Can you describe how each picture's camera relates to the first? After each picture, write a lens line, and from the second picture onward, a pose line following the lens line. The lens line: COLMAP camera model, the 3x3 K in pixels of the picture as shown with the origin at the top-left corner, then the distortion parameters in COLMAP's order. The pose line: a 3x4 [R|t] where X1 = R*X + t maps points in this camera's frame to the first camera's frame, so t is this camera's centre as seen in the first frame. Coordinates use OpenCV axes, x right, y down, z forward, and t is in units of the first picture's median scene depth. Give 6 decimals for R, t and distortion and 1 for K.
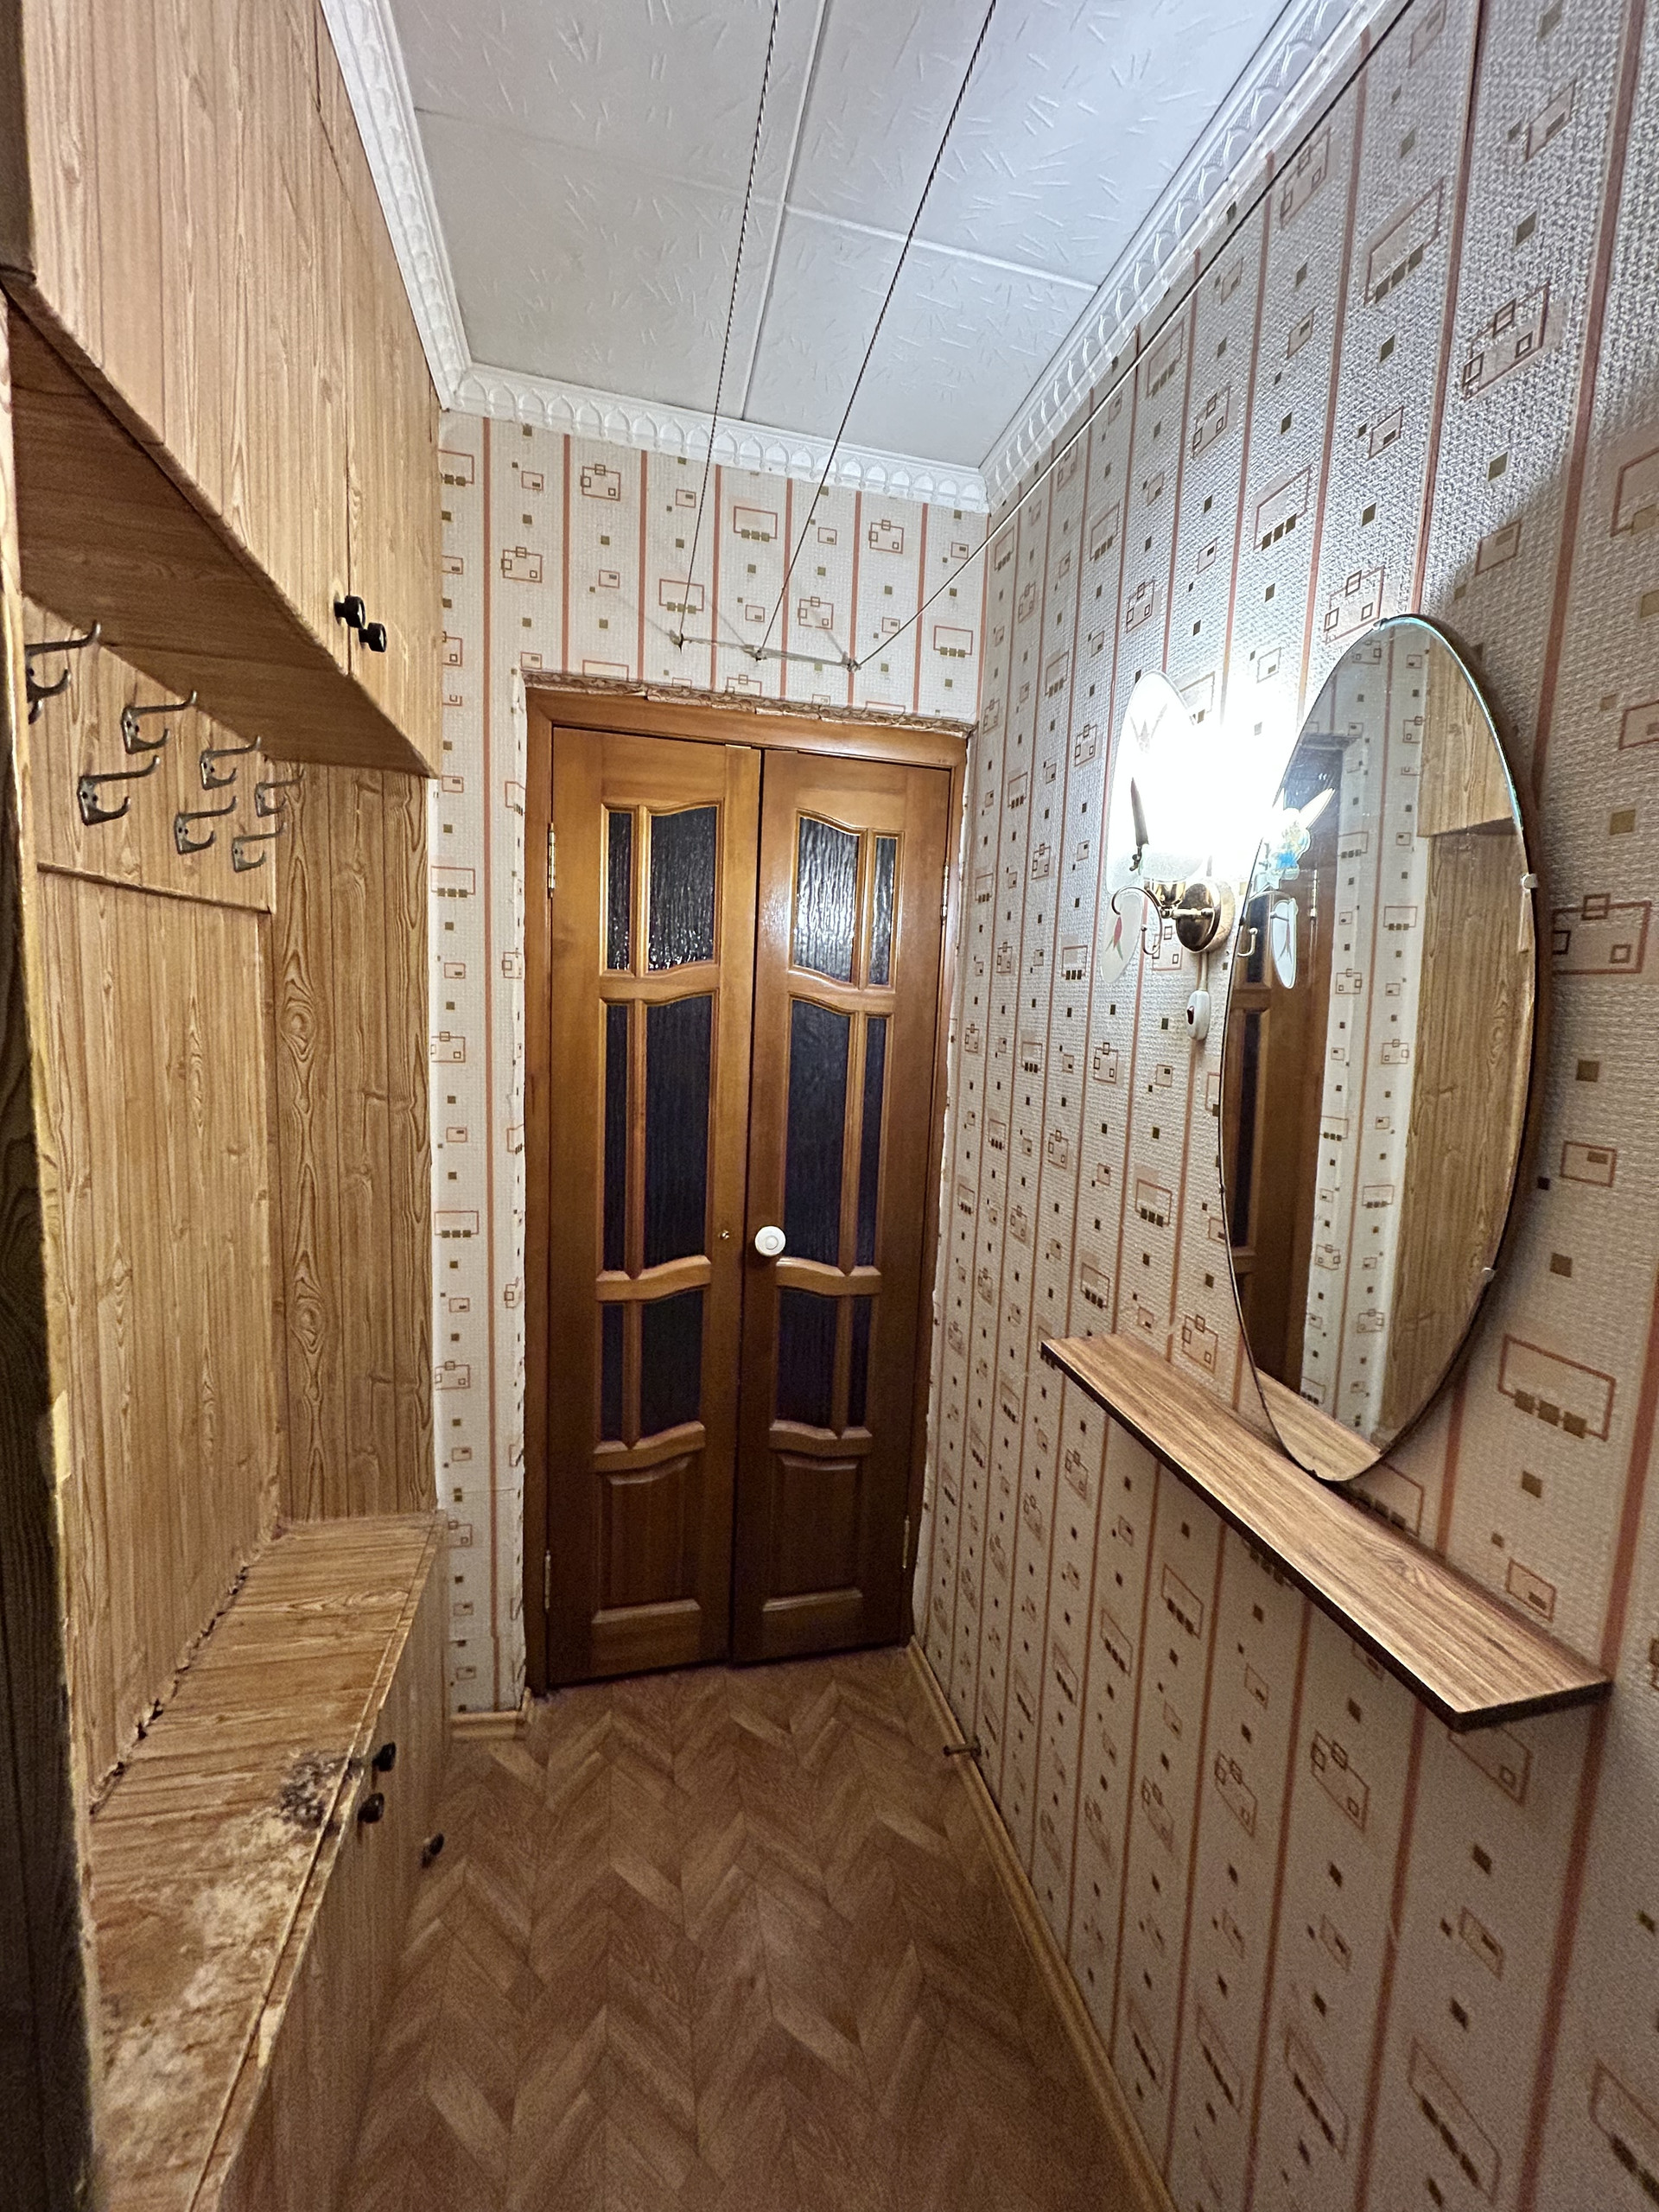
lens RADIAL K [[883.4, 0, 837.0], [0, 883.4, 1100.7], [0, 0, 1]] dist [-0.007266, 0.000959]
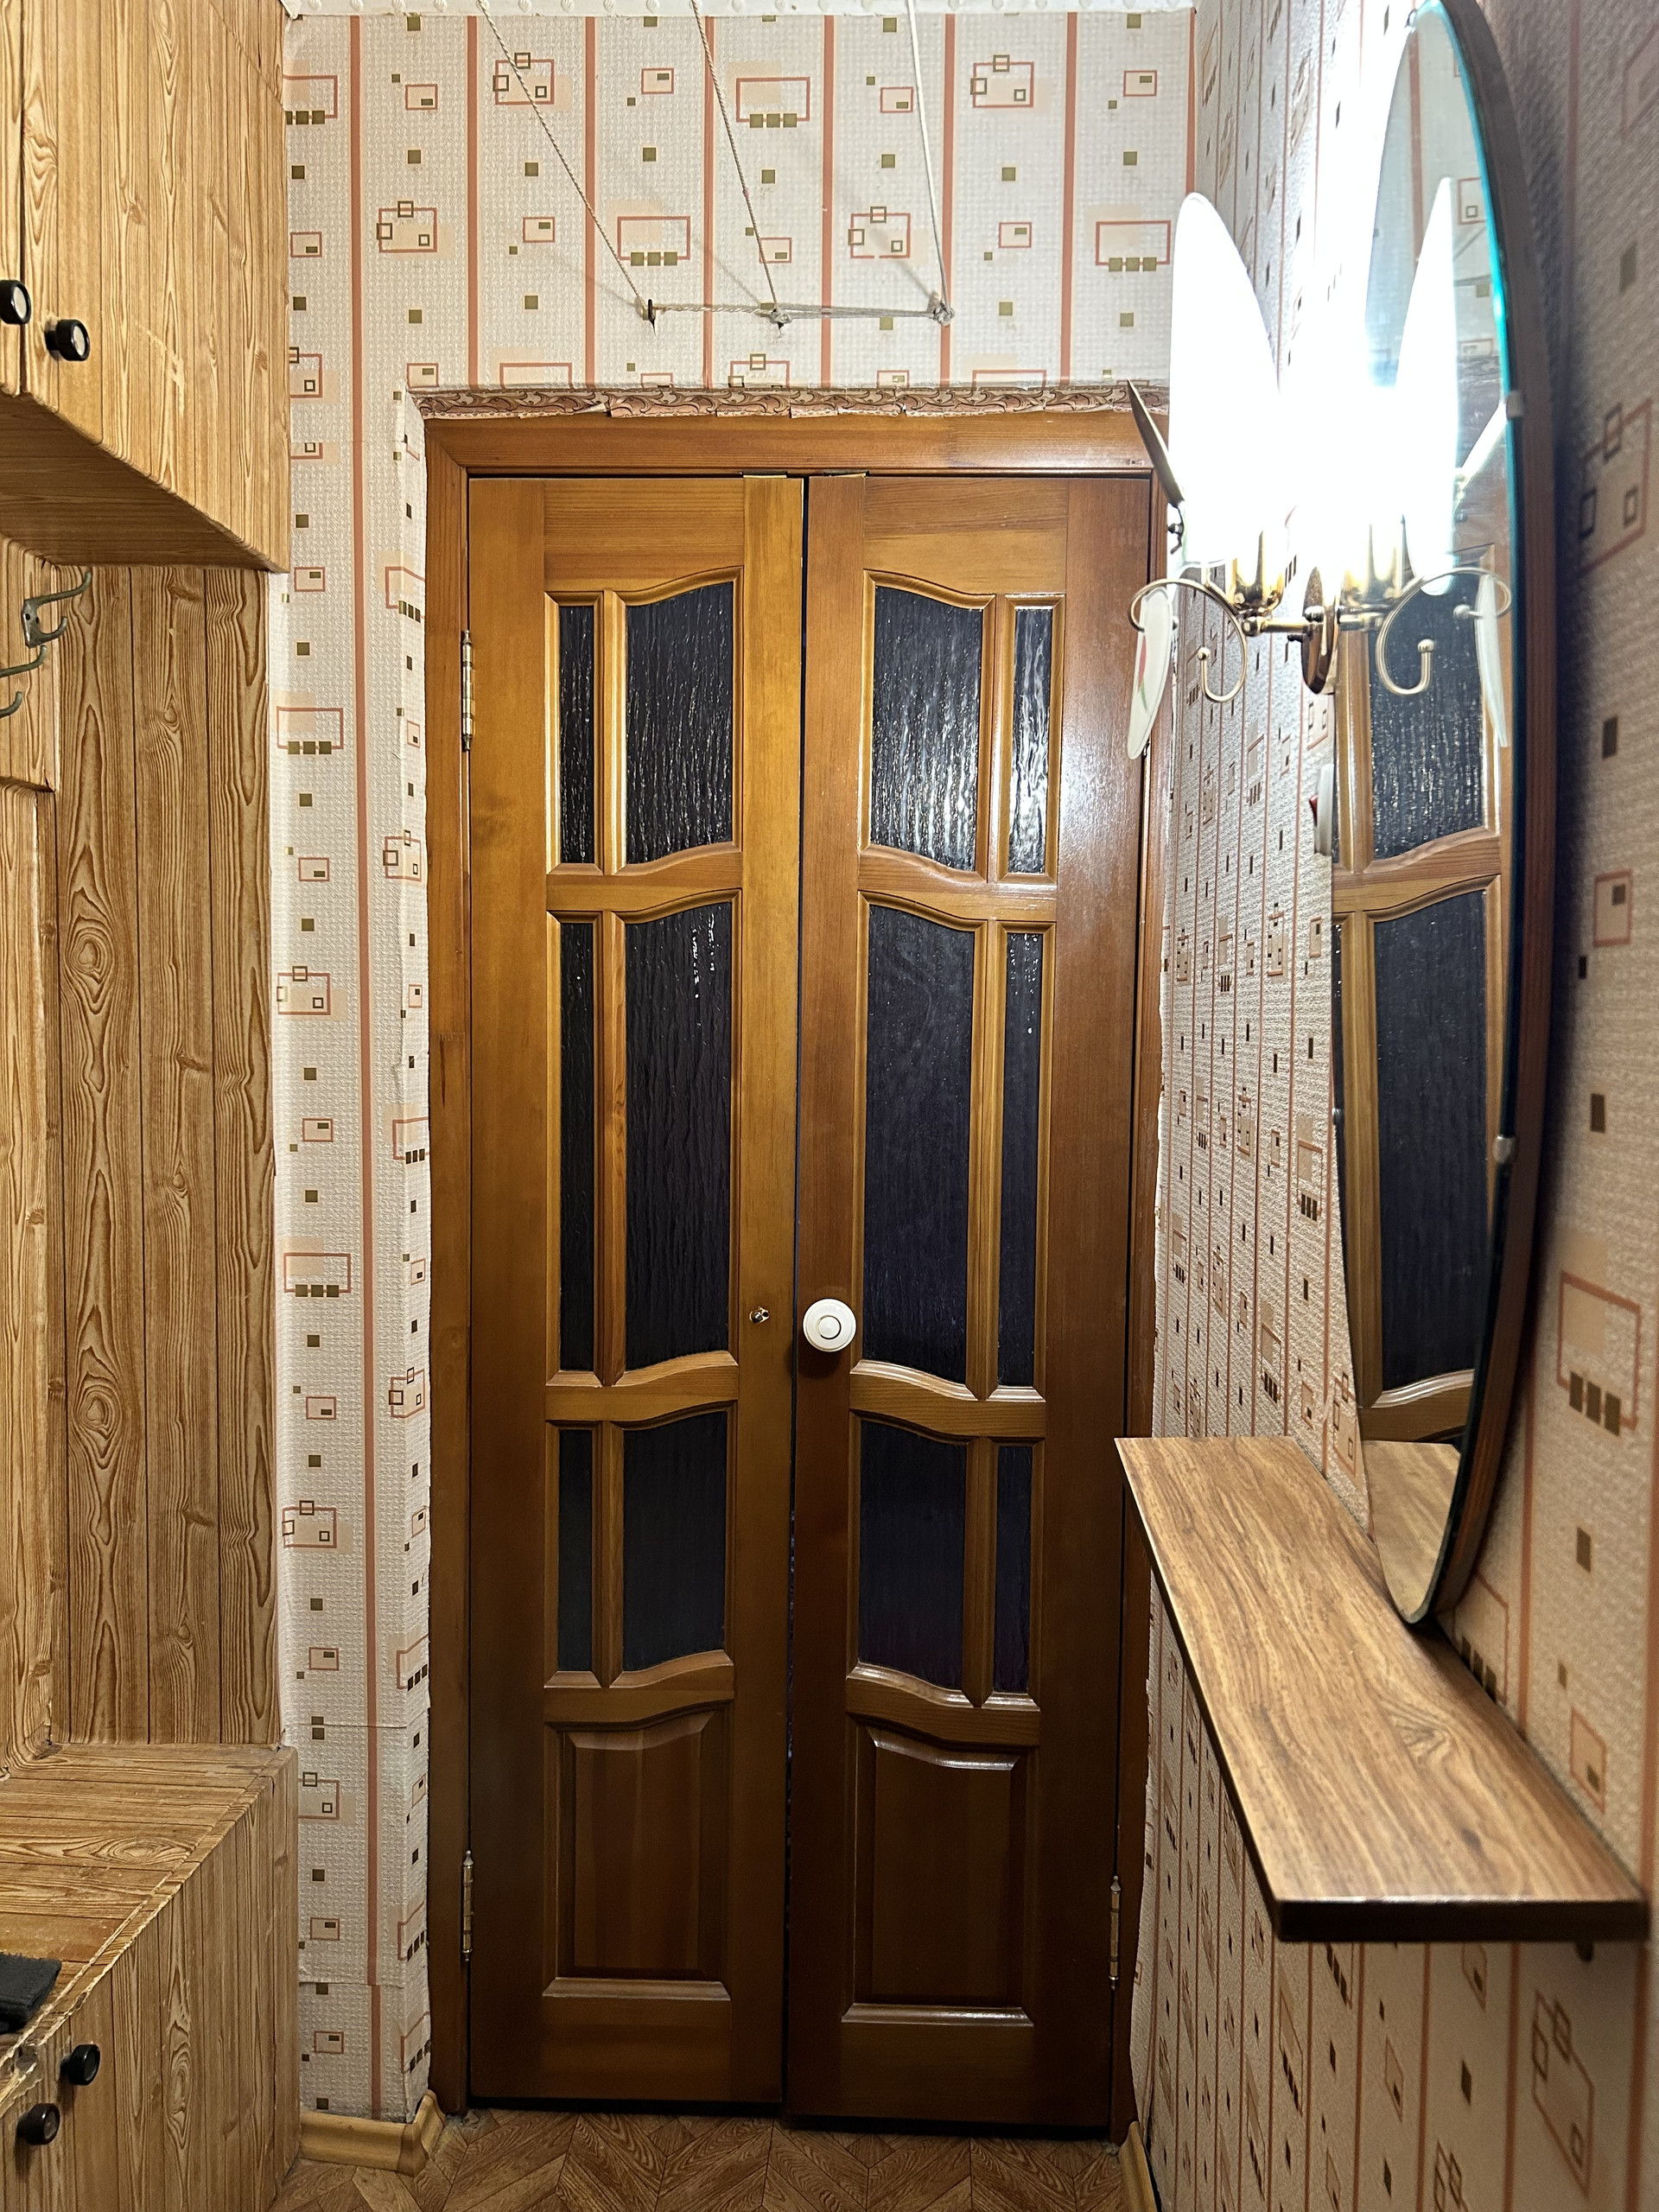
lens RADIAL K [[1656.6, 0, 834.8], [0, 1656.6, 1105.4], [0, 0, 1]] dist [0.040576, -0.038065]
pose [[0.959556, -0.014573, -0.281139, 0.250719], [-0.003344, 0.997999, -0.063146, 0.092802], [0.281497, 0.061532, 0.957587, -0.030399]]
